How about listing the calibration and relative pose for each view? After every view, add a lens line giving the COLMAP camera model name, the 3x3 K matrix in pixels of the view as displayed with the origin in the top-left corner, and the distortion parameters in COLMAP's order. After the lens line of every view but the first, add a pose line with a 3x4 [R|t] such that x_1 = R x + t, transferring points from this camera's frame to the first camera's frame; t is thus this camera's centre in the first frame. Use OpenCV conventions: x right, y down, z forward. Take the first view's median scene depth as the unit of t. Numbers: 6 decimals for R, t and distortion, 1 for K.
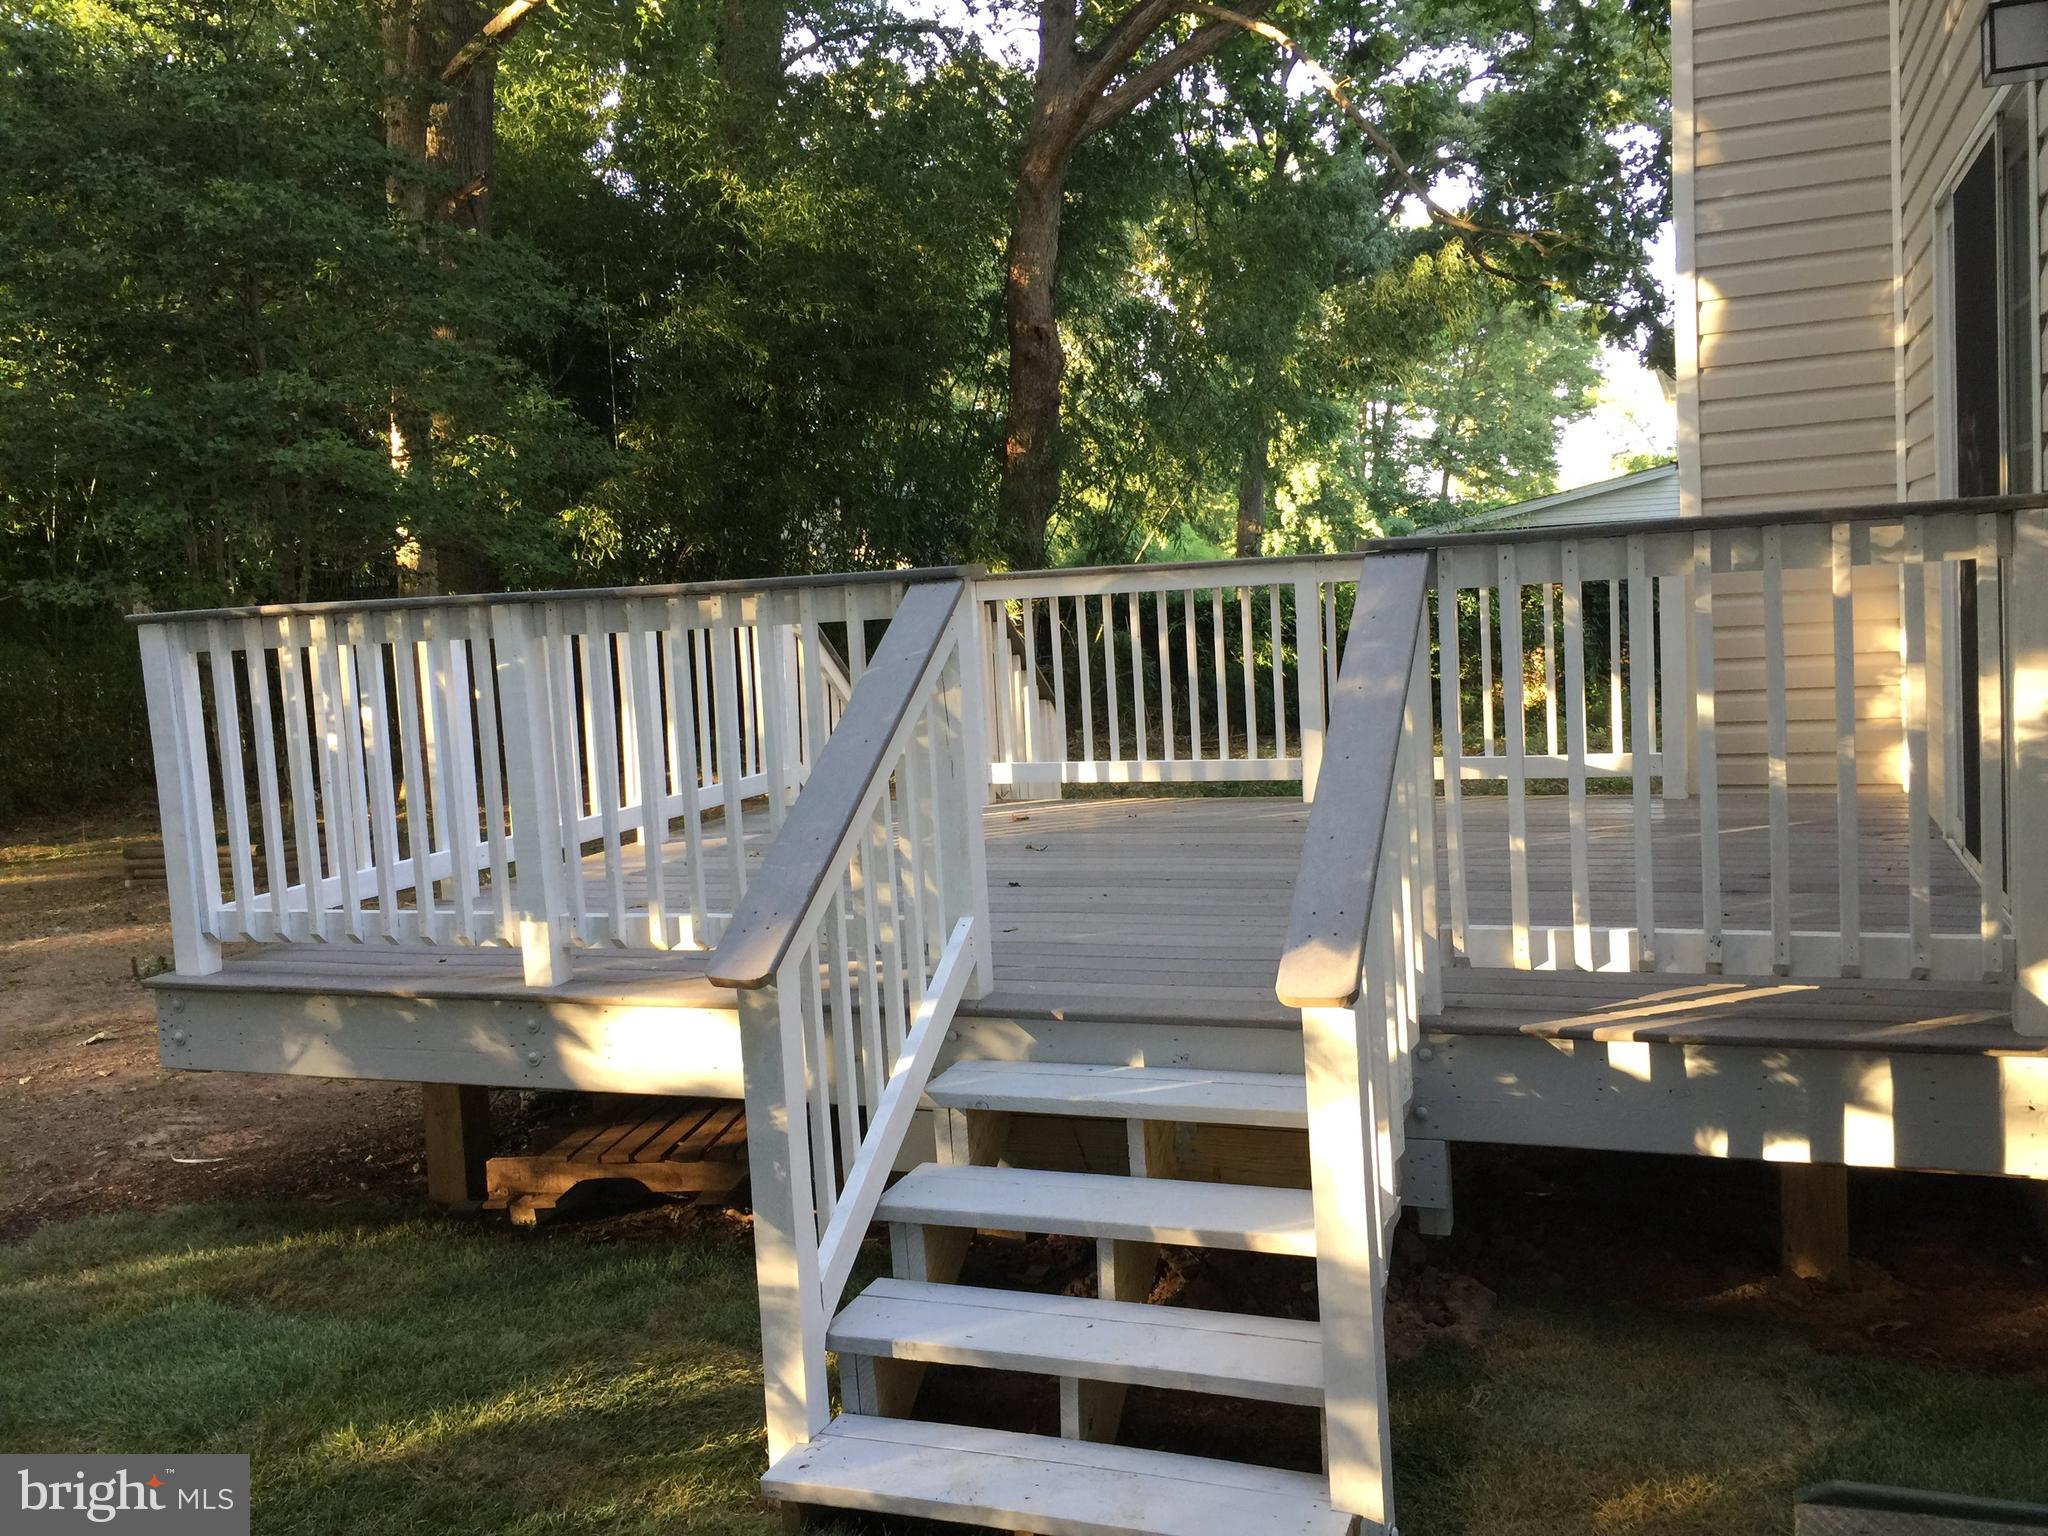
lens RADIAL K [[1753.6, 0, 1021.5], [0, 1753.6, 731.6], [0, 0, 1]] dist [0.075056, -0.094694]
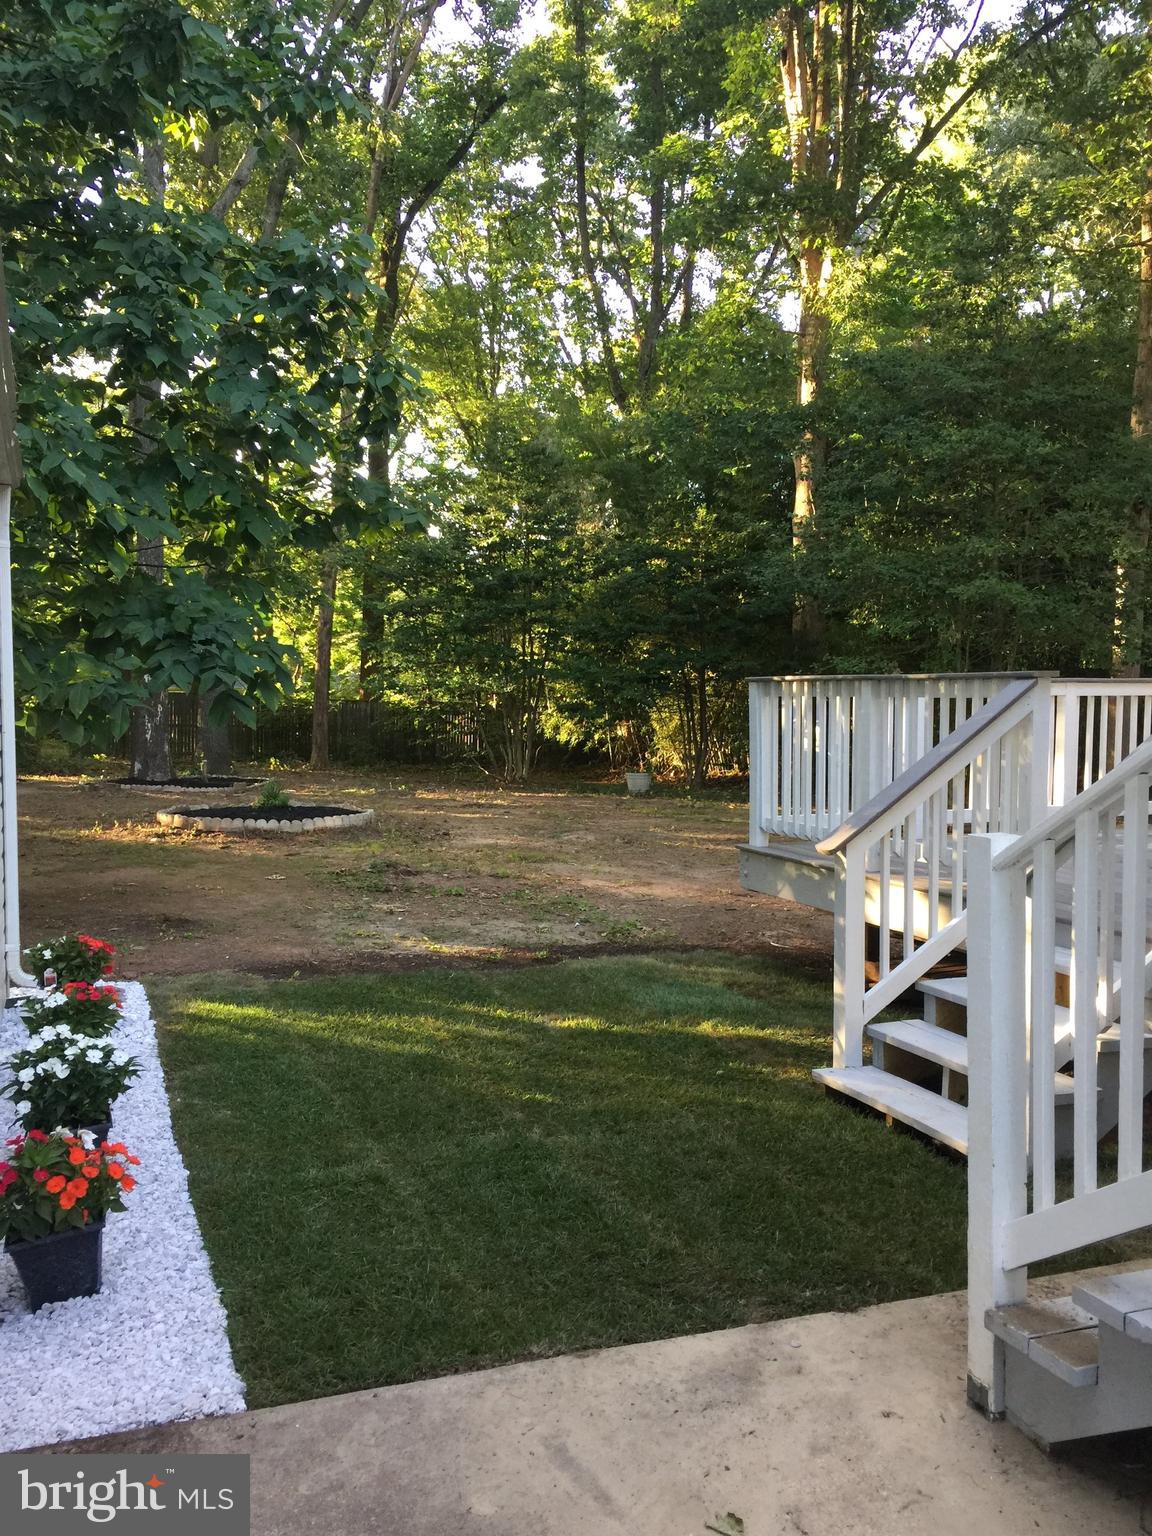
lens RADIAL K [[1315.2, 0, 582.3], [0, 1315.2, 760.8], [0, 0, 1]] dist [0.075056, -0.094694]
pose [[0.679456, 0.094988, -0.727542, 0.544383], [-0.100192, 0.994308, 0.036247, -0.002439], [0.726843, 0.048266, 0.685105, -0.250468]]
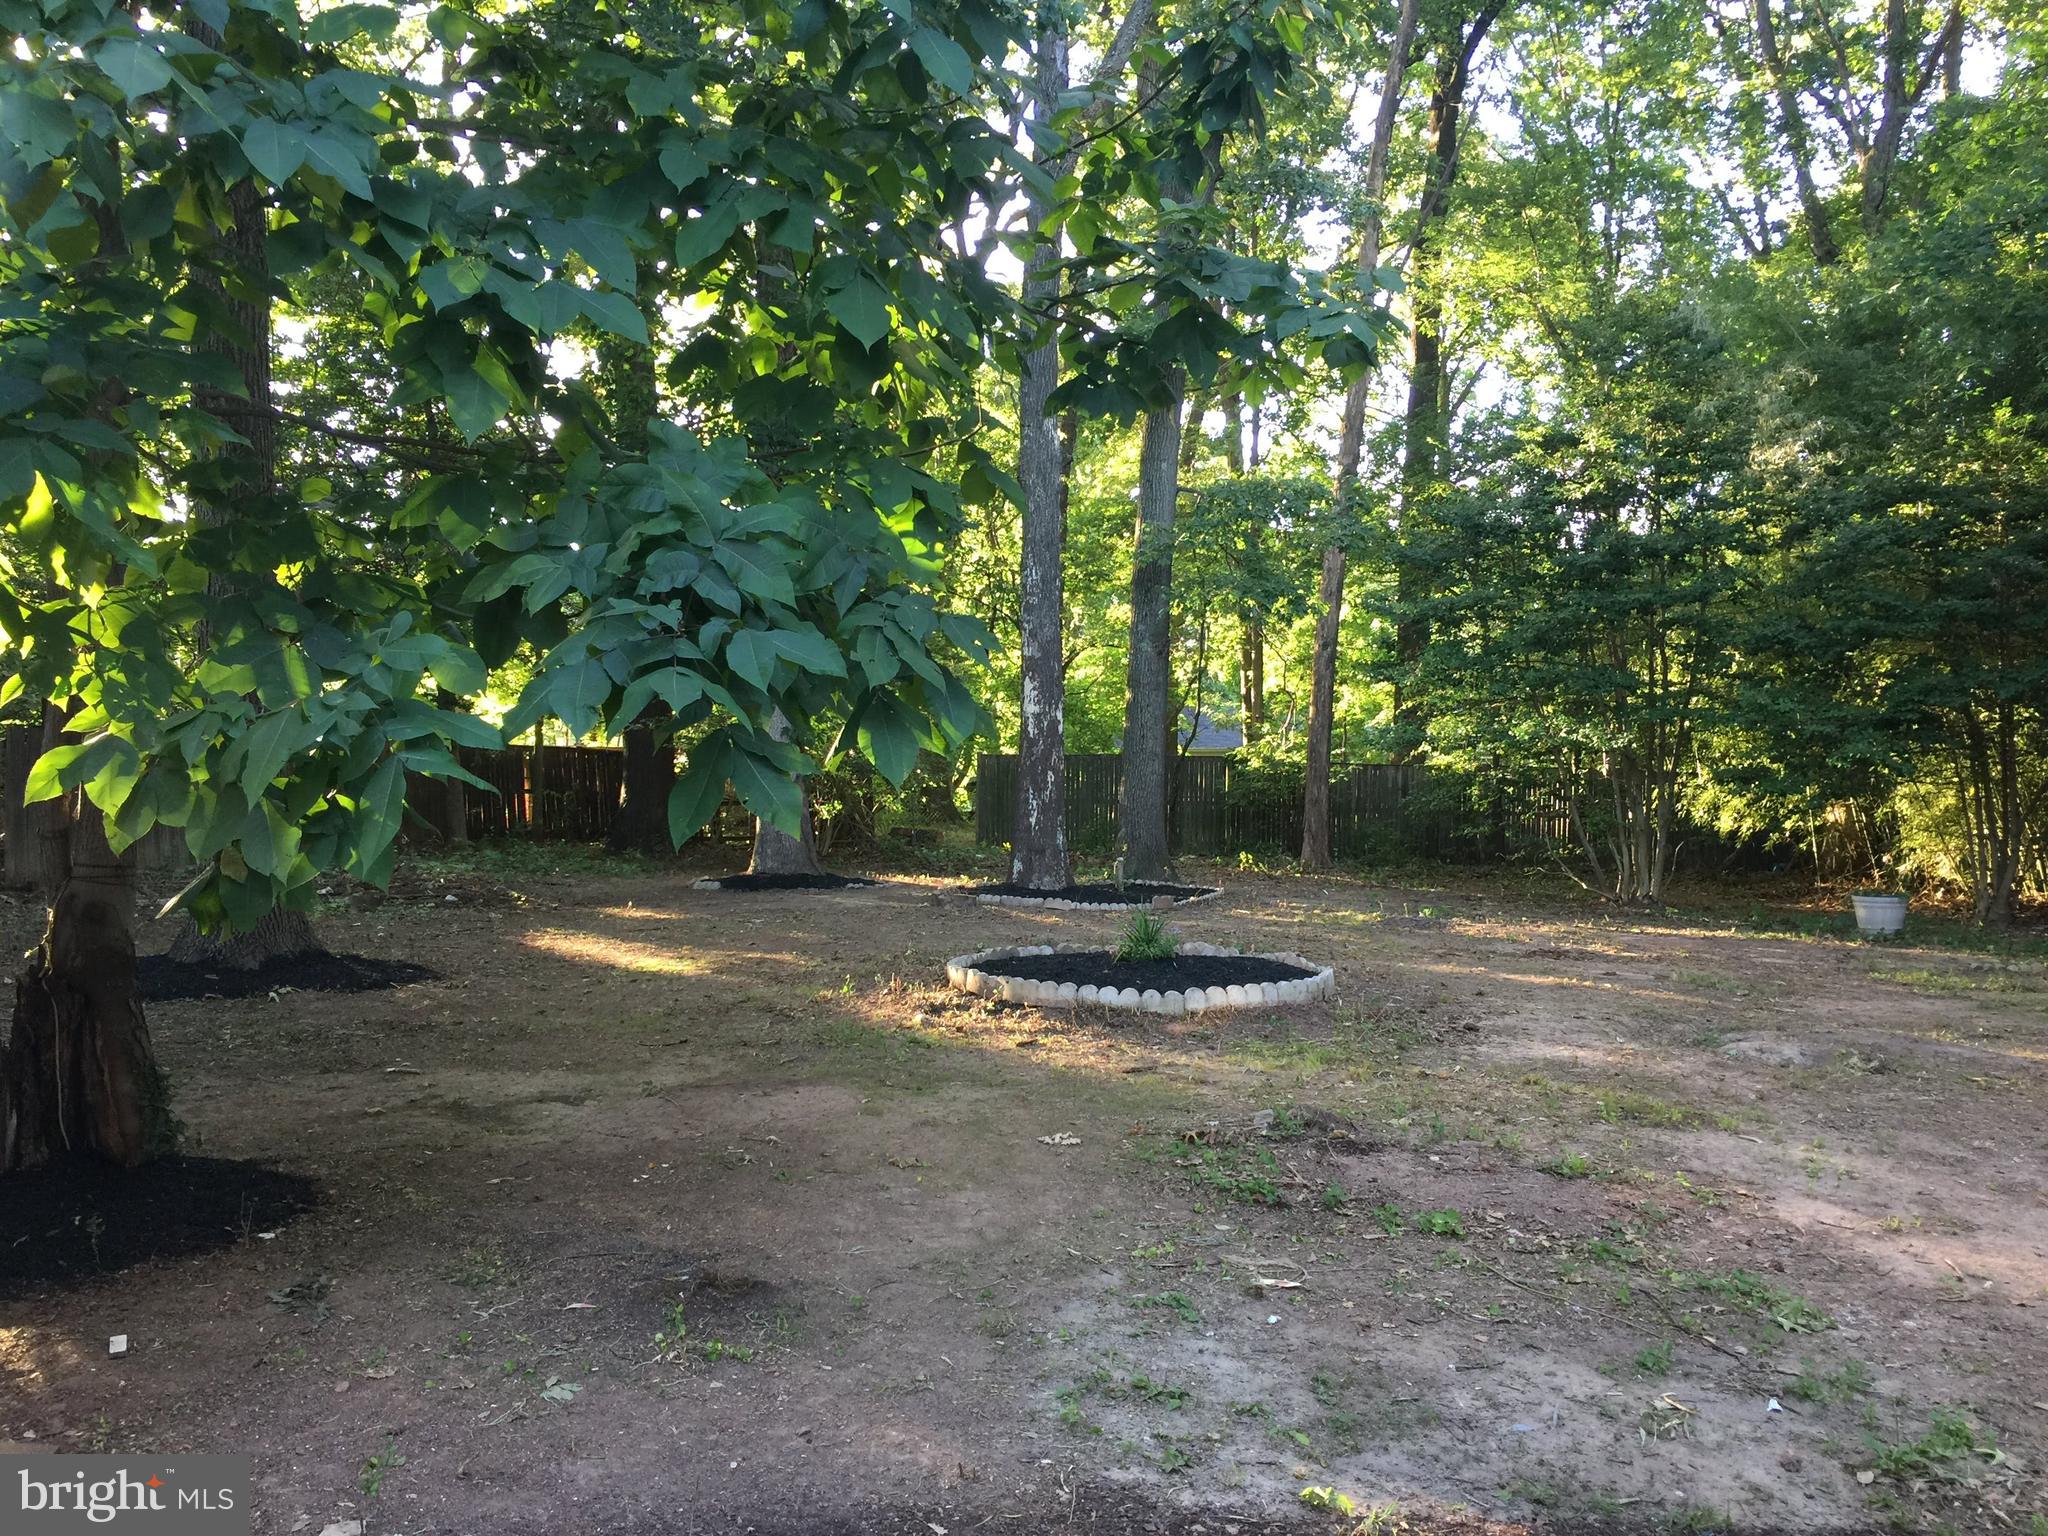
lens RADIAL K [[1753.6, 0, 1034.9], [0, 1753.6, 758.6], [0, 0, 1]] dist [0.075056, -0.094694]
pose [[0.353774, 0.055582, -0.933678, -0.161891], [-0.092359, 0.995430, 0.024263, -0.004603], [0.930760, 0.077650, 0.357291, 0.392252]]
